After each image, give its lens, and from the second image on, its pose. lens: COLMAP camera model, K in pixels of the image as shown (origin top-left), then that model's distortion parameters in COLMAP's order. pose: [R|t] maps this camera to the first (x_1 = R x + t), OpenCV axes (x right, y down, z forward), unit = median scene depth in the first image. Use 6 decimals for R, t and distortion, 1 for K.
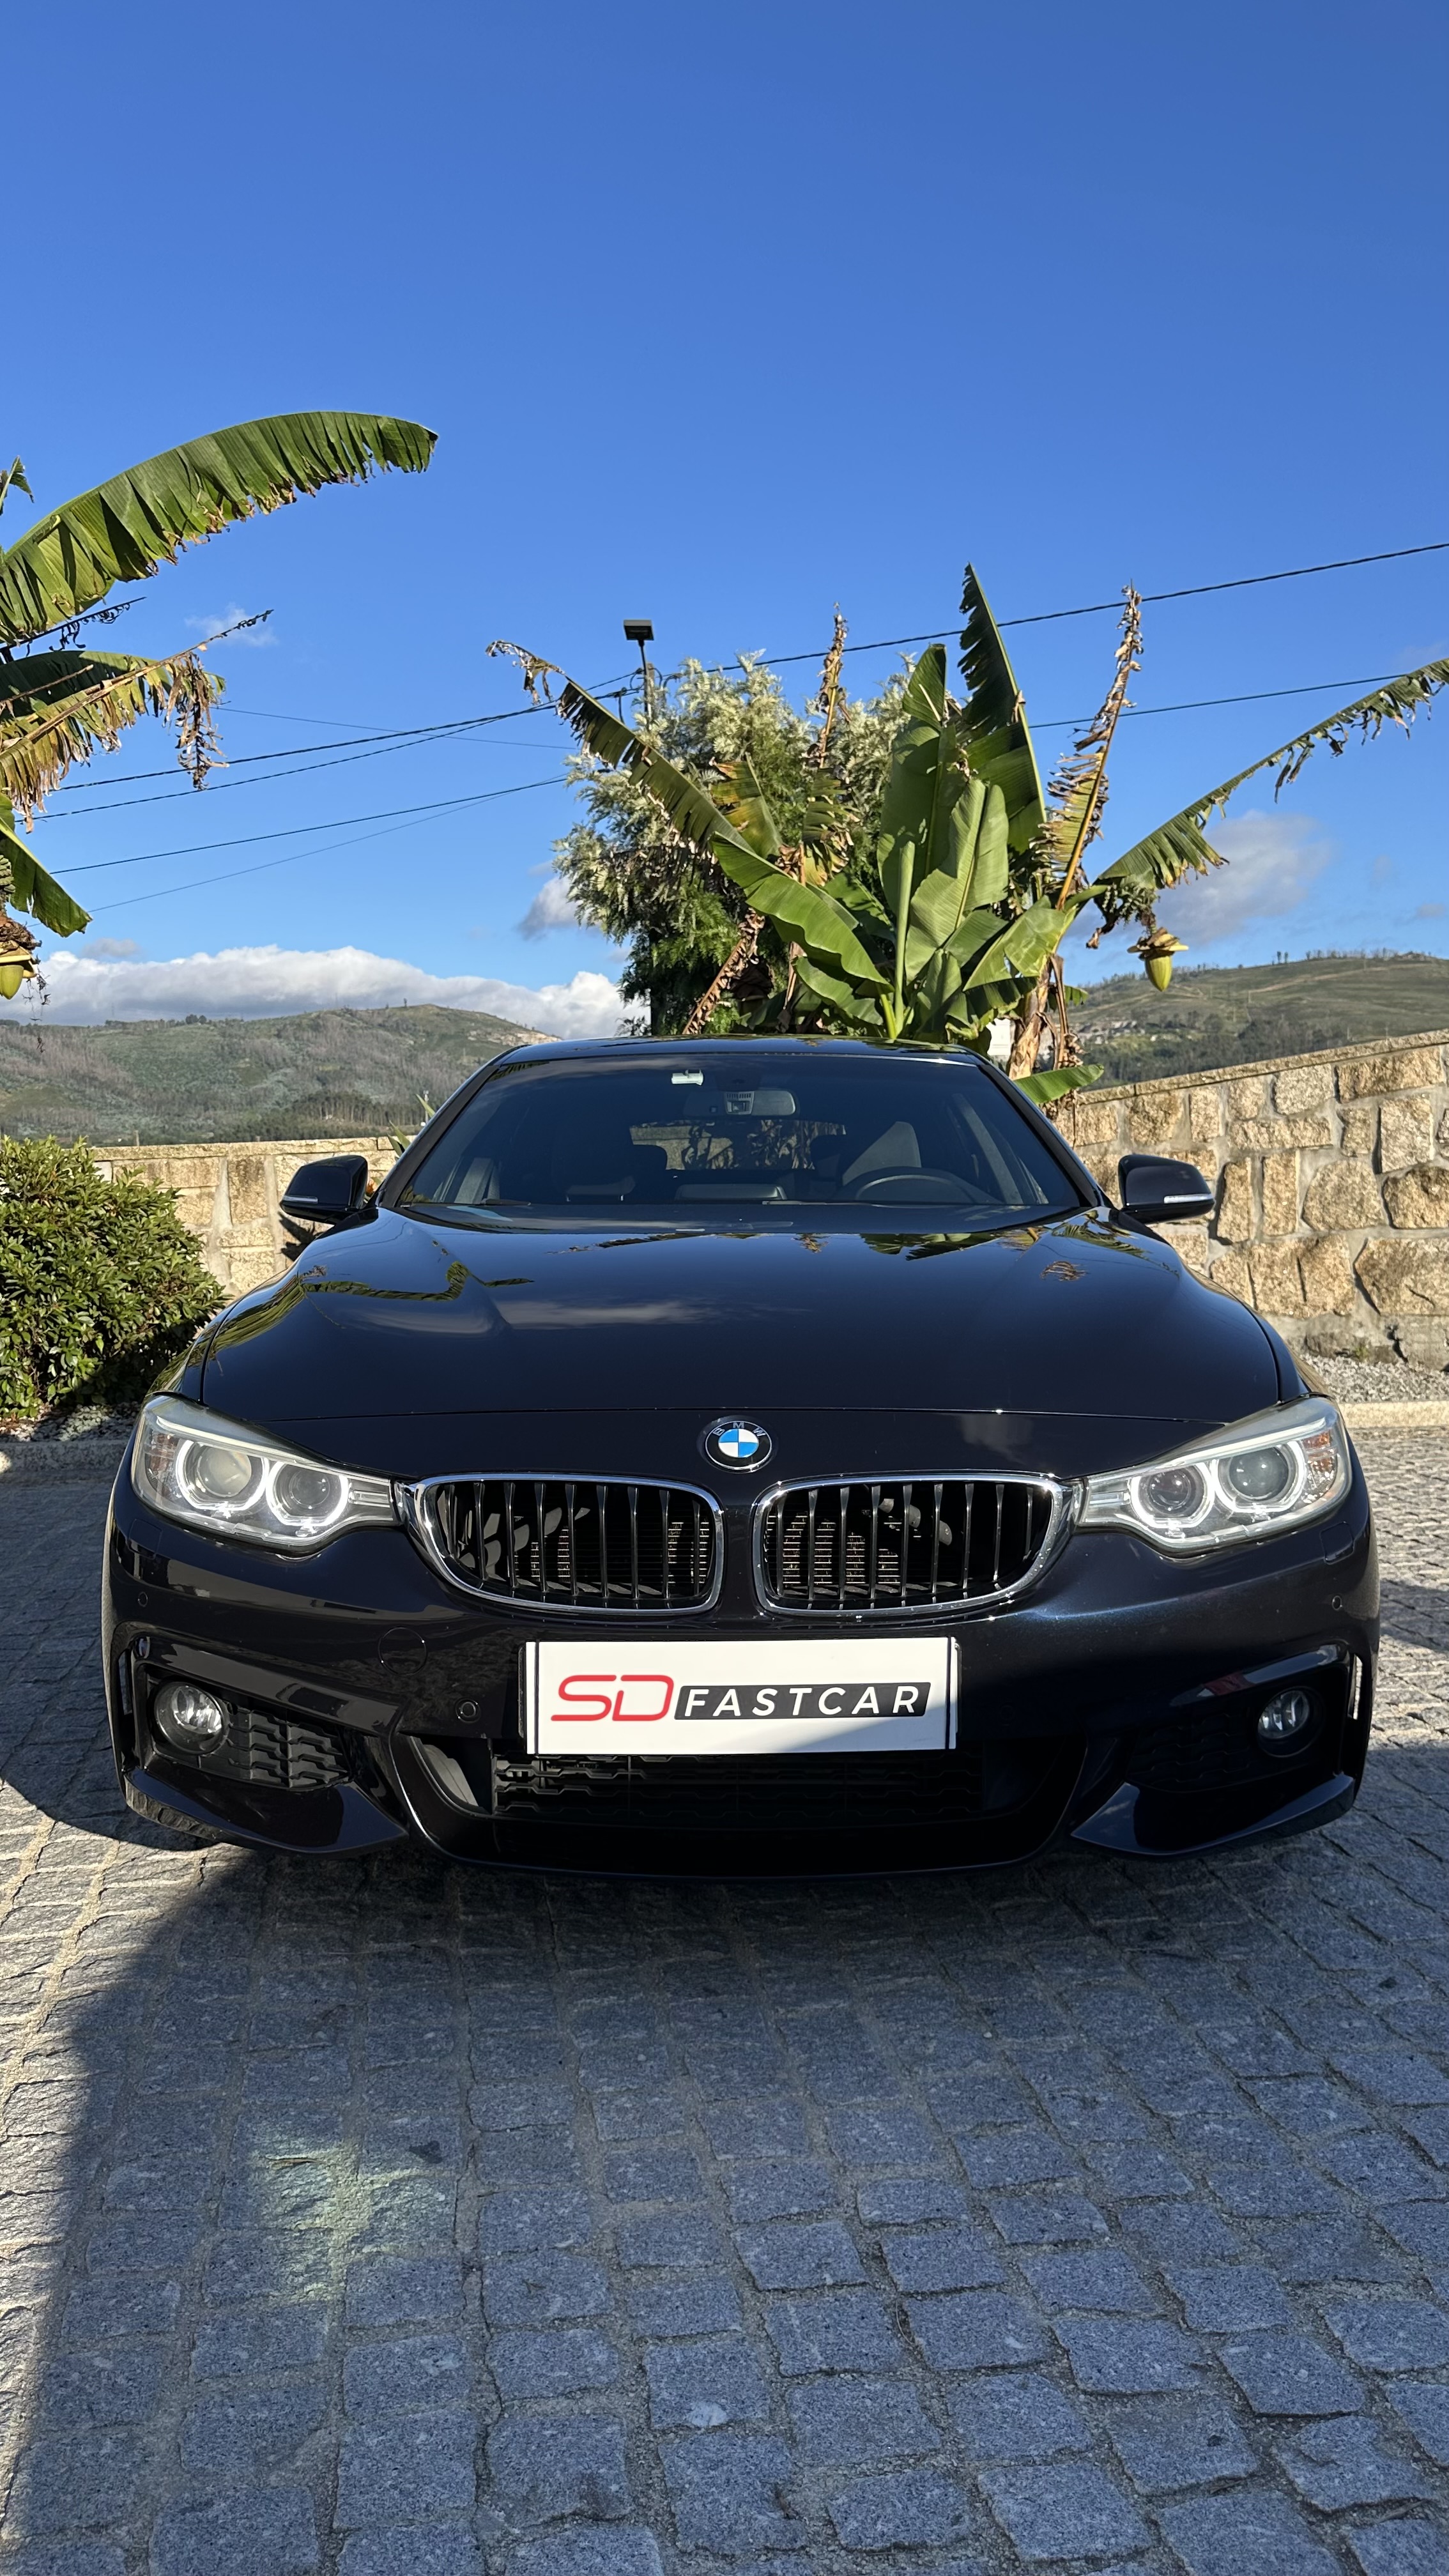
lens RADIAL K [[1808.0, 0, 718.9], [0, 1808.0, 1302.4], [0, 0, 1]] dist [0.231240, -0.548836]
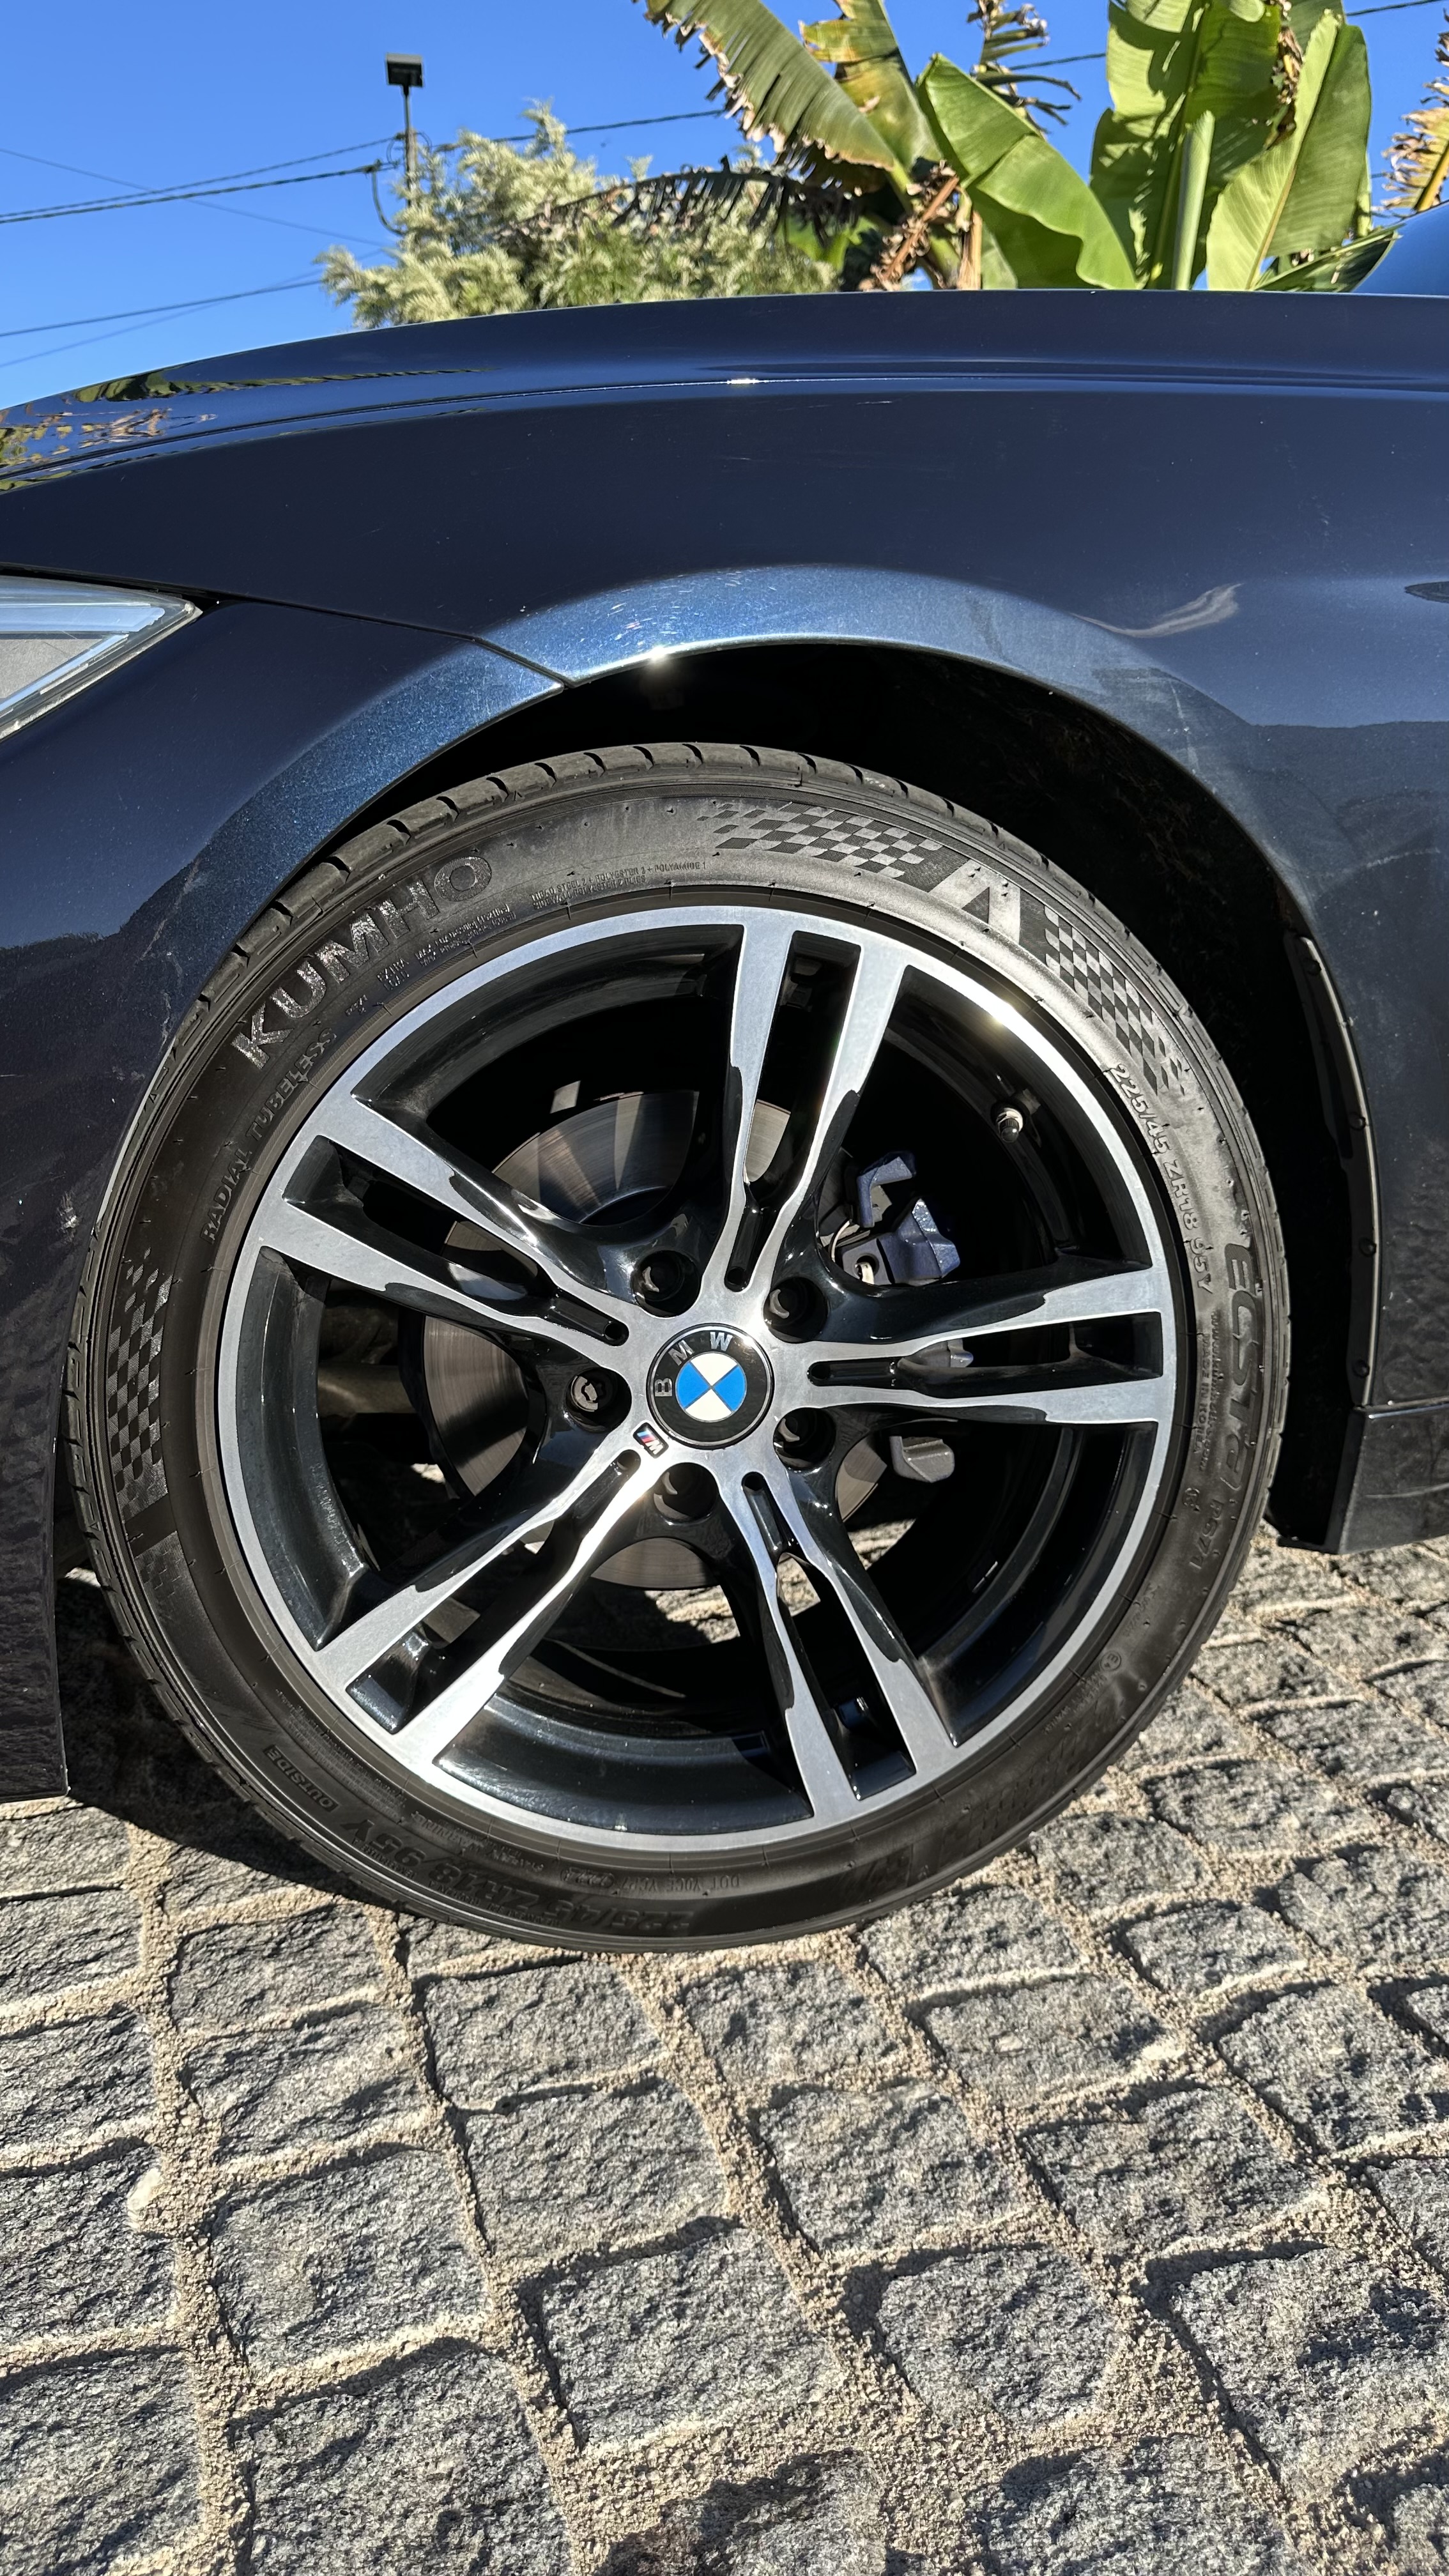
lens RADIAL K [[1876.2, 0, 735.1], [0, 1876.2, 1292.7], [0, 0, 1]] dist [0.041982, -0.059821]
pose [[0.982655, -0.038963, 0.181302, -0.147646], [0.011932, 0.988936, 0.147860, 0.024209], [-0.185057, -0.143132, 0.972248, 0.352826]]
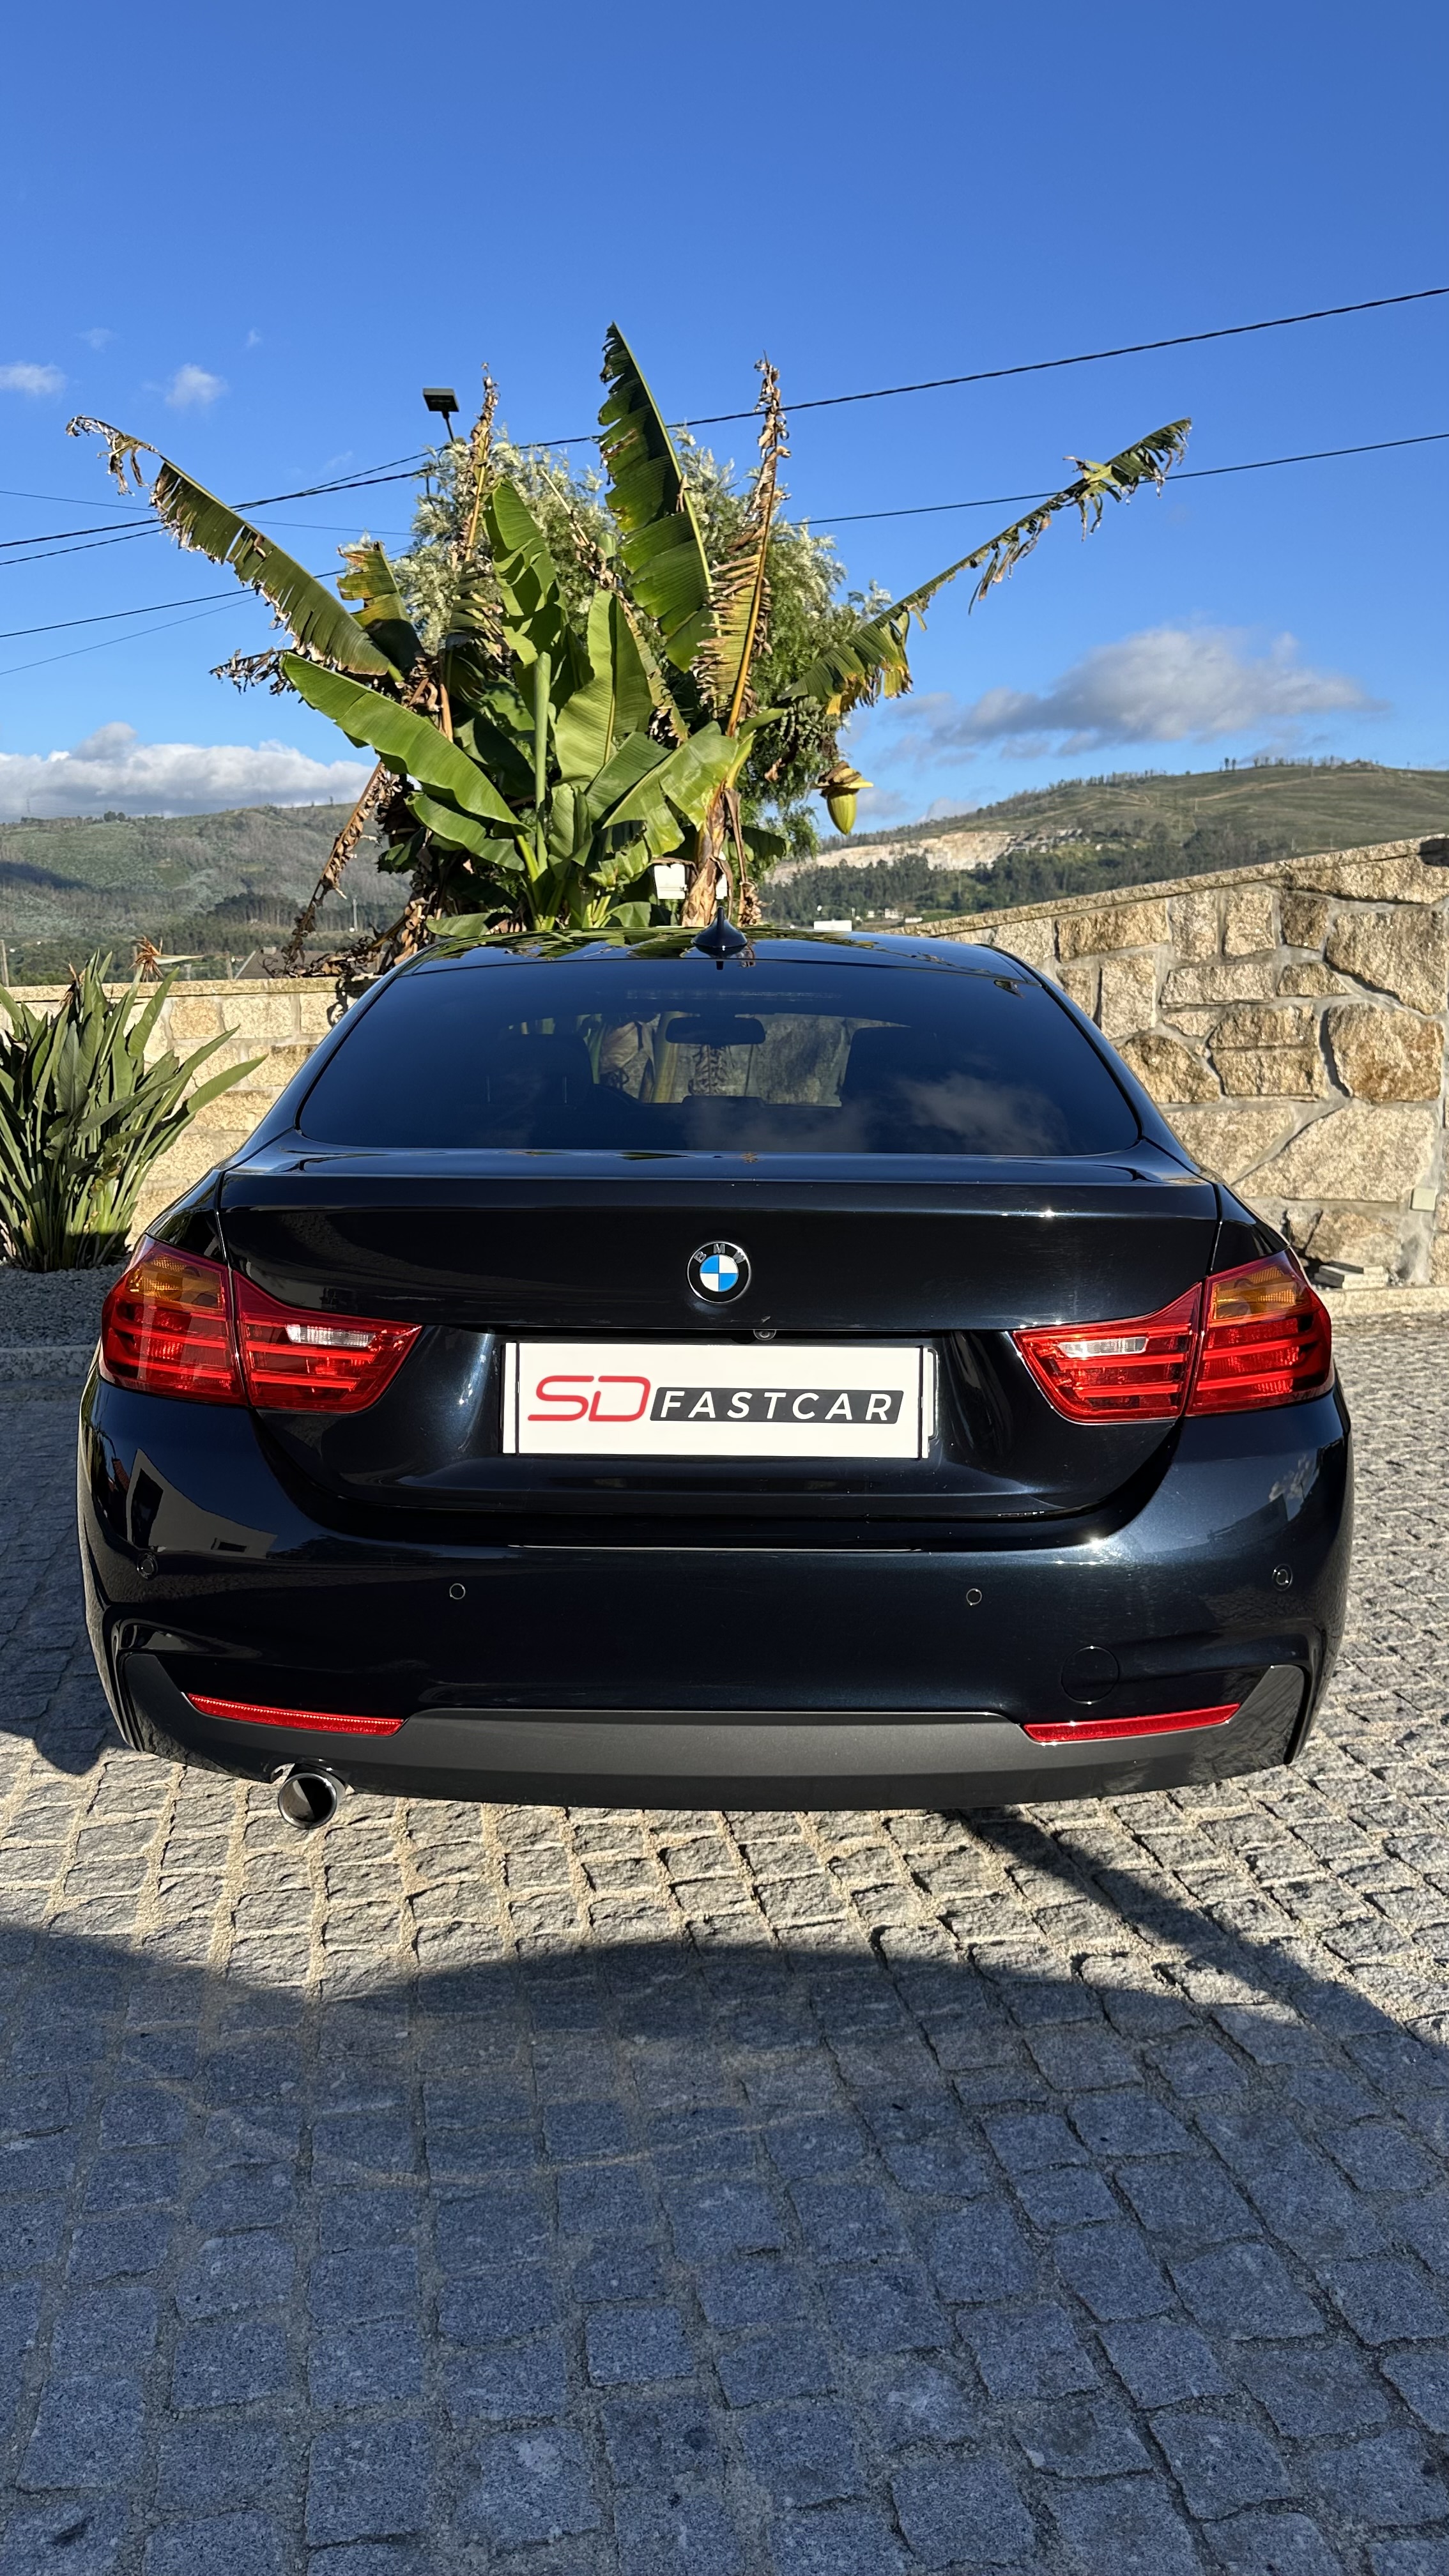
lens RADIAL K [[1808.0, 0, 718.9], [0, 1808.0, 1302.4], [0, 0, 1]] dist [0.231240, -0.548836]
pose [[0.999520, 0.001787, 0.030937, 0.141063], [-0.004920, 0.994826, 0.101472, -0.032271], [-0.030595, -0.101575, 0.994357, 0.095728]]
